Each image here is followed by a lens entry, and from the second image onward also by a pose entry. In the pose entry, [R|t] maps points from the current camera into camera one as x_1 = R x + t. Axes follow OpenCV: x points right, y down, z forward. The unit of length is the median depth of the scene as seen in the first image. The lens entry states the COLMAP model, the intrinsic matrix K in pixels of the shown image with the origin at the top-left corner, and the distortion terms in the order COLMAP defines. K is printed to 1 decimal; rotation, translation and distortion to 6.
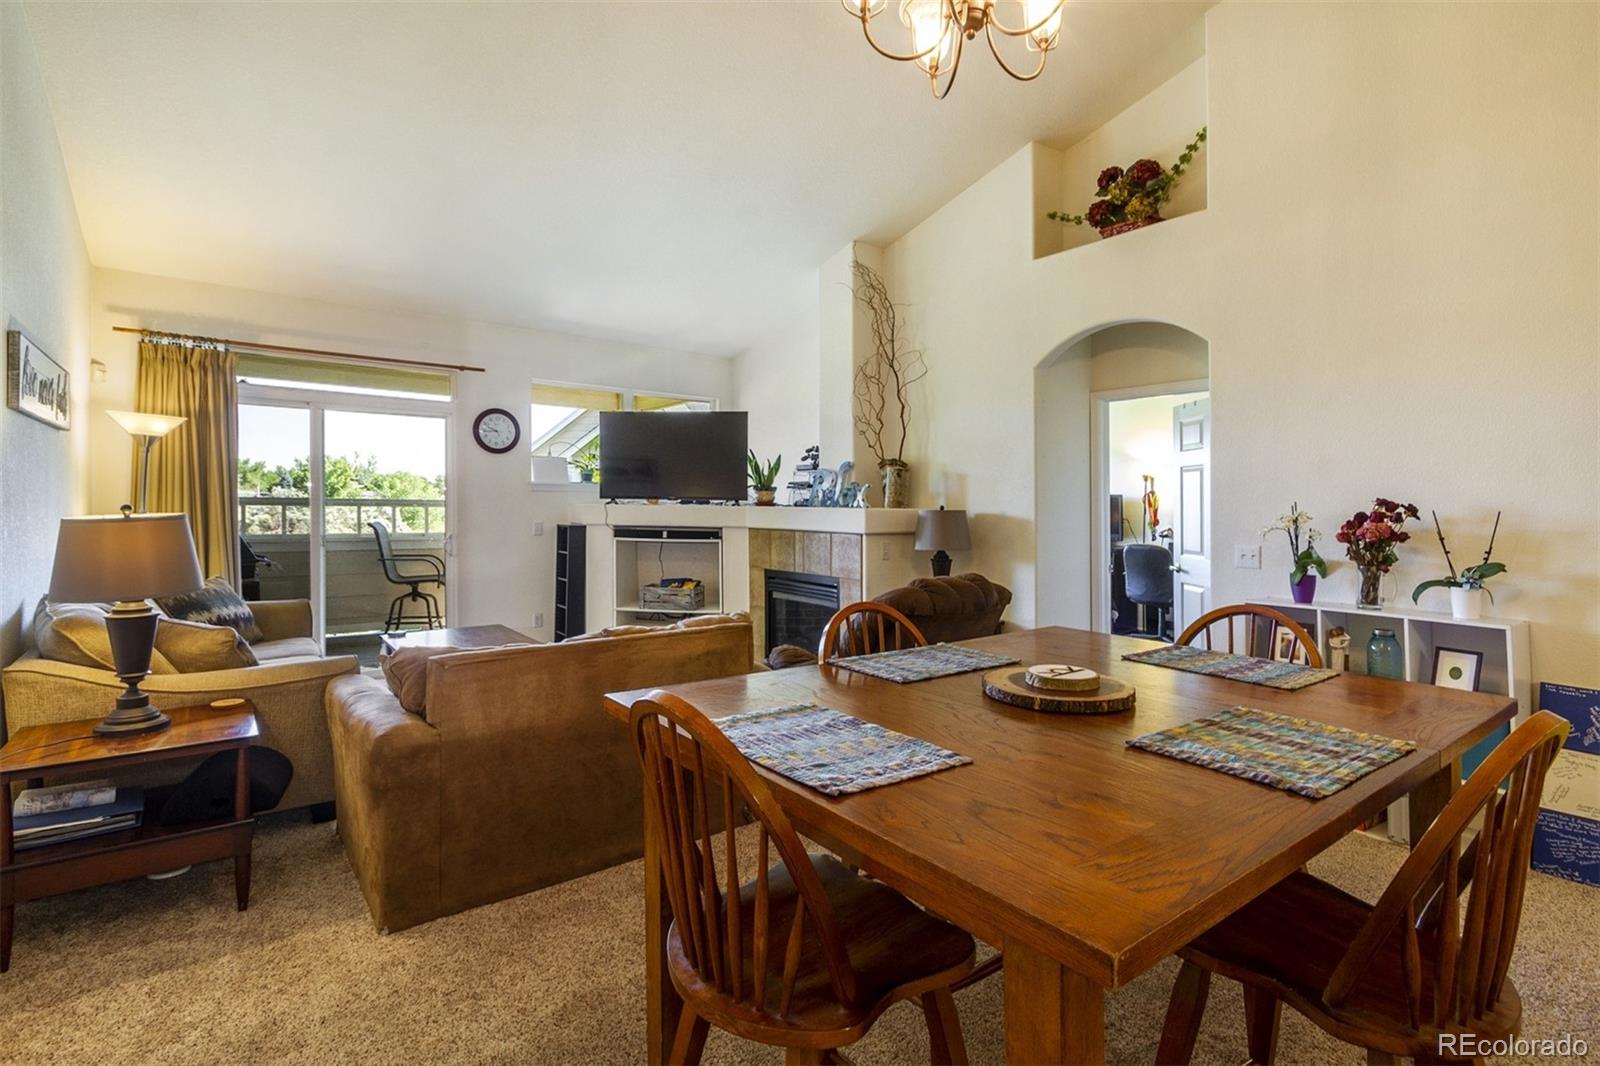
lens RADIAL K [[770.9, 0, 828.9], [0, 770.9, 514.8], [0, 0, 1]] dist [0.010391, -0.004613]
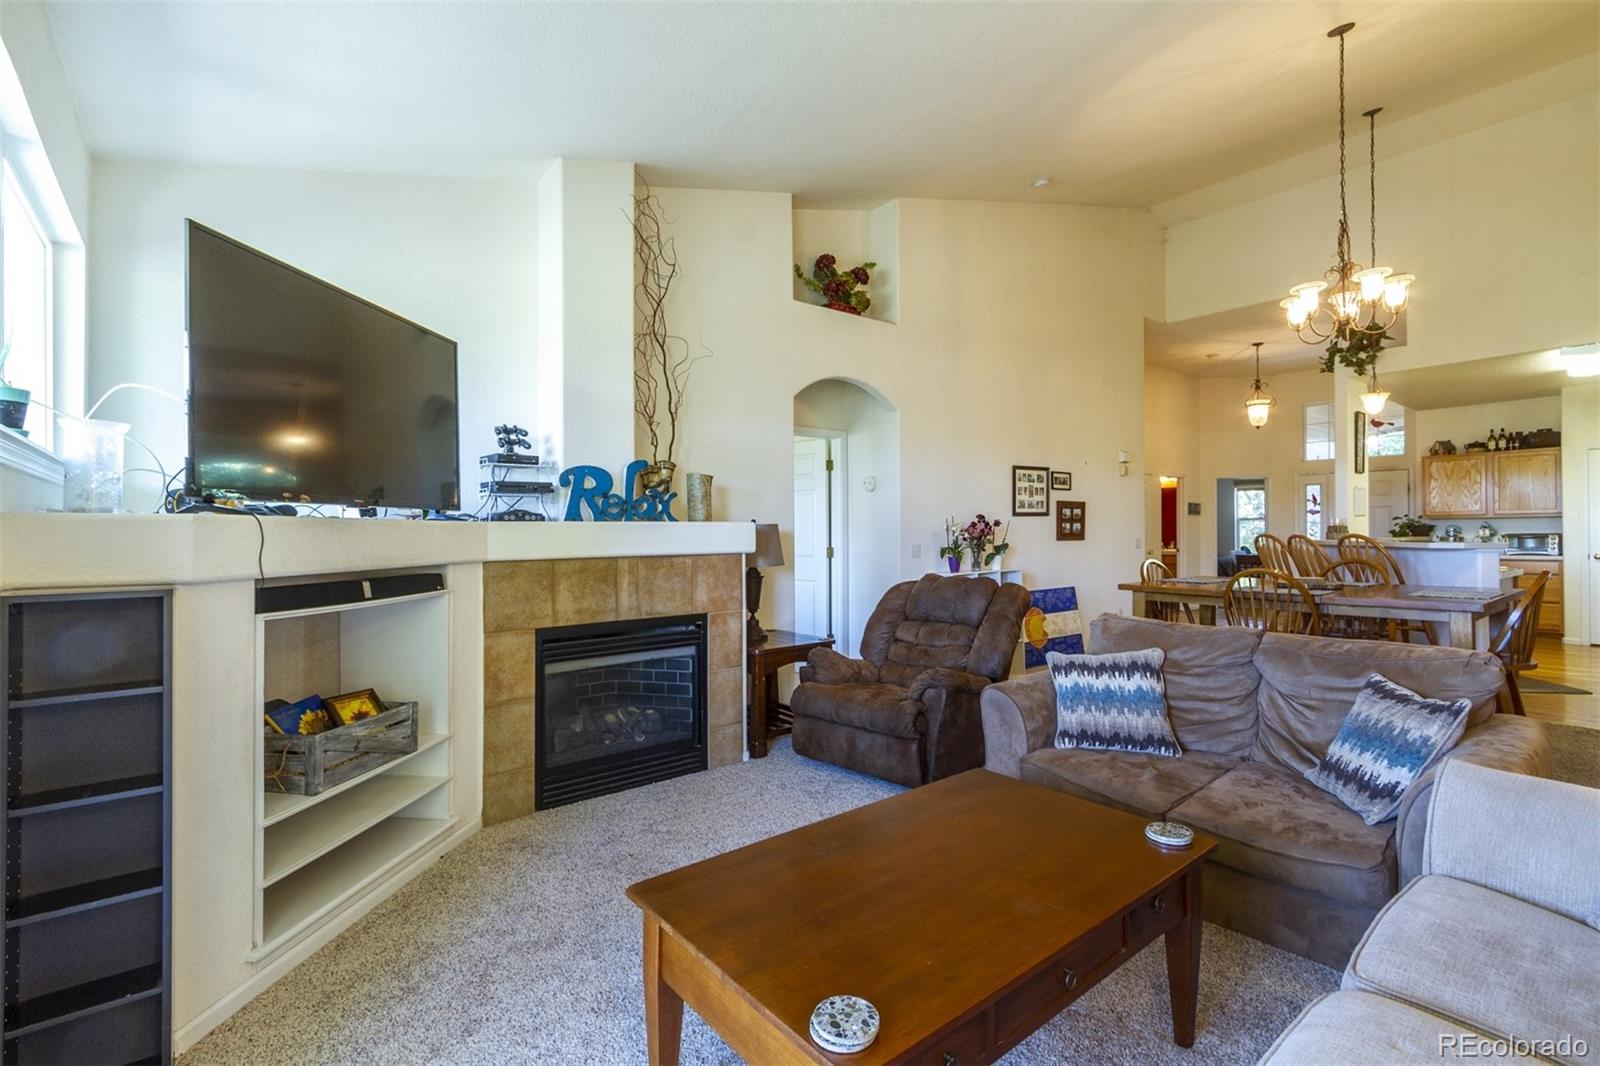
lens RADIAL K [[729.4, 0, 796.9], [0, 729.4, 520.0], [0, 0, 1]] dist [0.008874, -0.002115]
pose [[-0.003392, 0.002451, 0.999991, -0.748808], [0.020353, 0.999790, -0.002381, -0.008013], [-0.999787, 0.020345, -0.003441, 0.951243]]
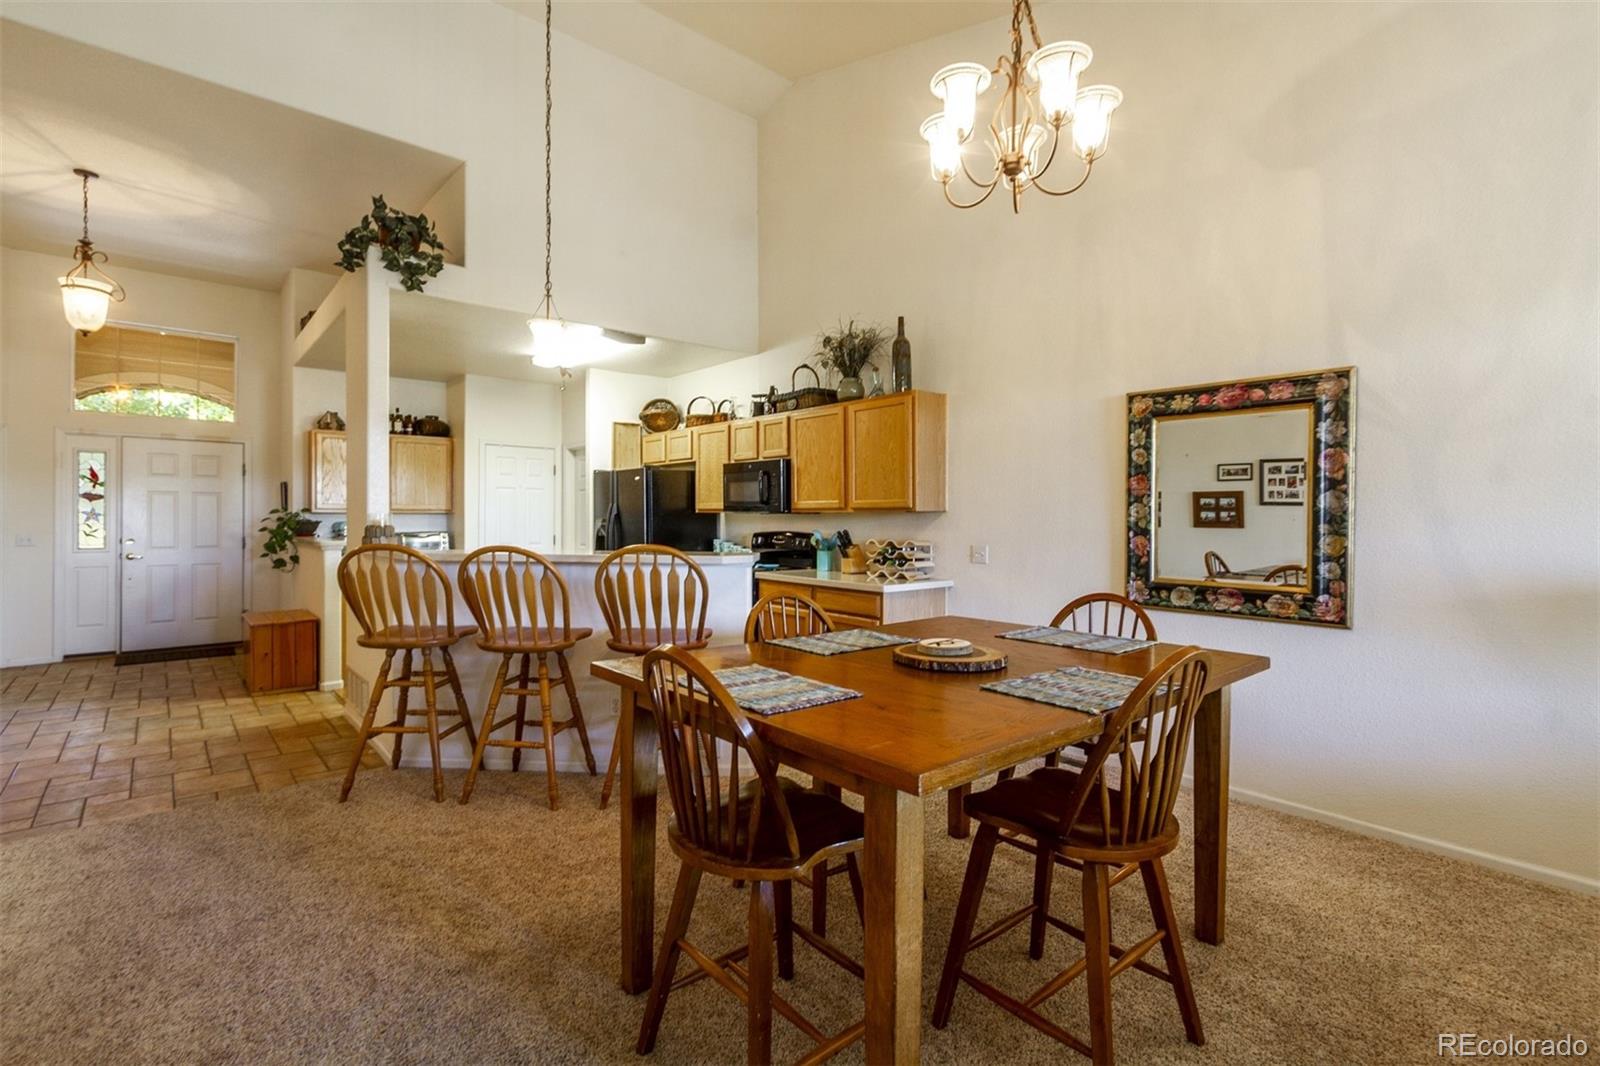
lens RADIAL K [[743.2, 0, 803.9], [0, 743.2, 519.6], [0, 0, 1]] dist [0.005070, -0.001907]
pose [[-0.999351, -0.016853, -0.031827, 0.186210], [-0.017330, 0.999741, 0.014754, -0.006494], [0.031571, 0.015296, -0.999384, 0.795201]]
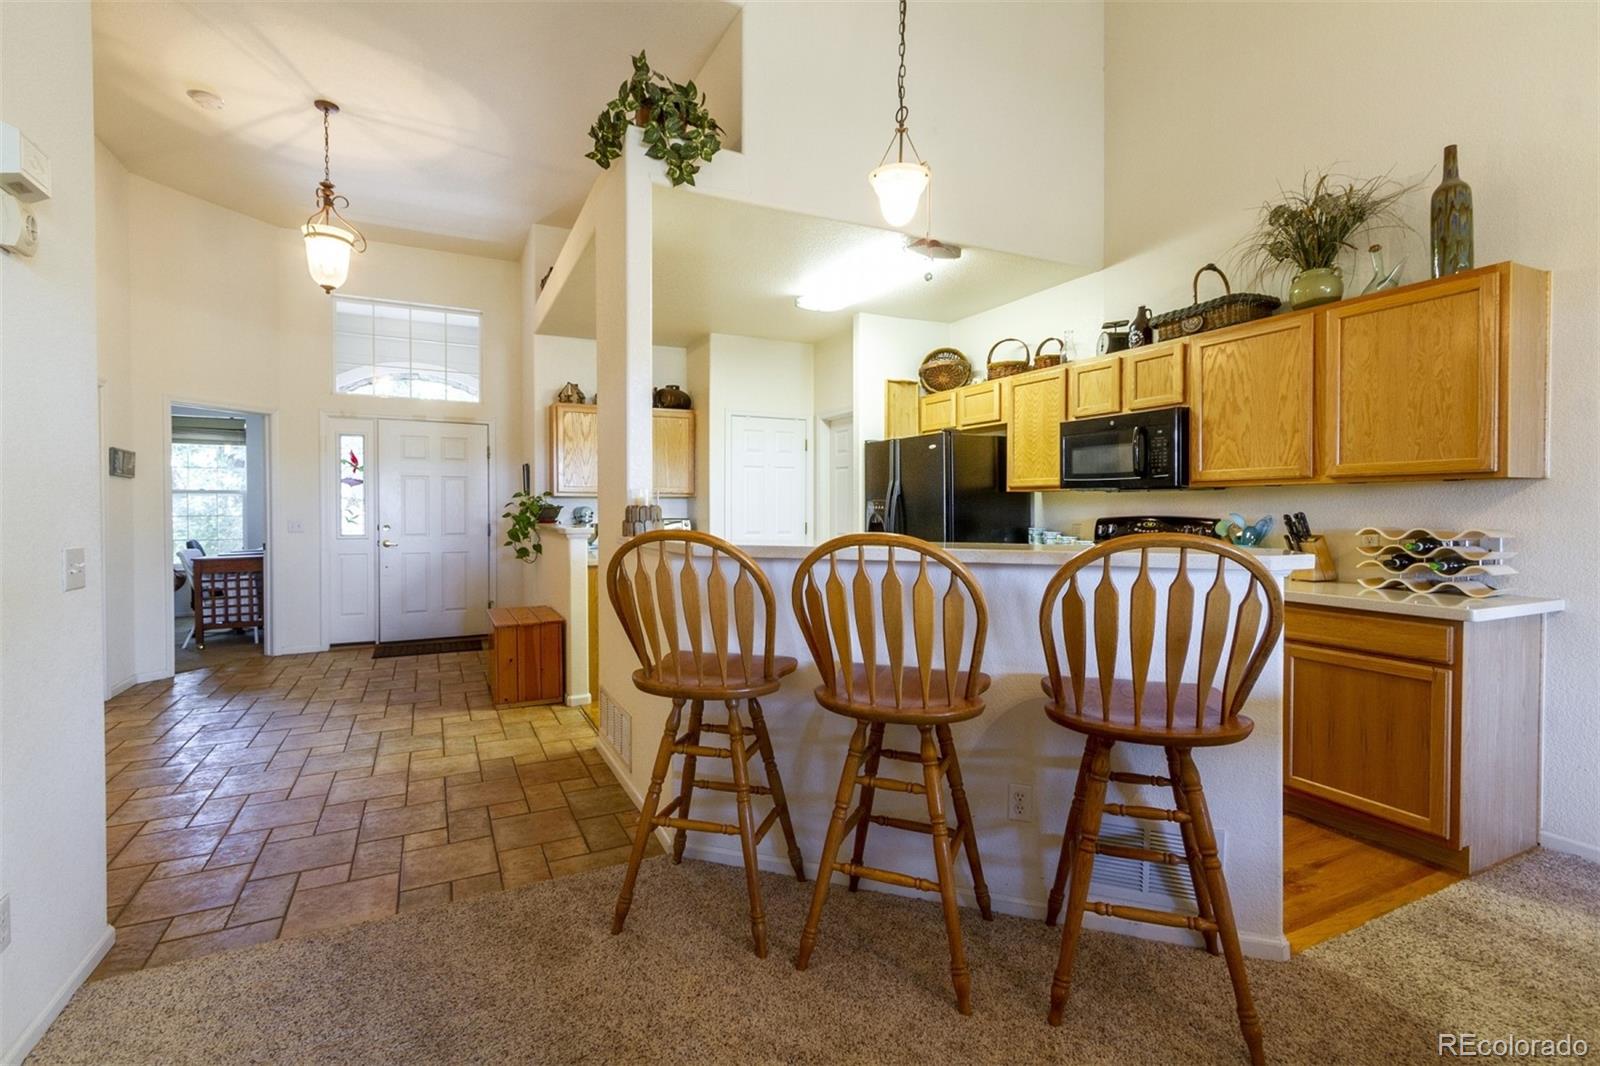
lens RADIAL K [[729.4, 0, 795.6], [0, 729.4, 519.7], [0, 0, 1]] dist [0.008874, -0.002115]
pose [[-0.975891, -0.016742, 0.217617, 0.393702], [-0.010246, 0.999469, 0.030945, 0.013549], [-0.218019, 0.027969, -0.975544, 0.488575]]
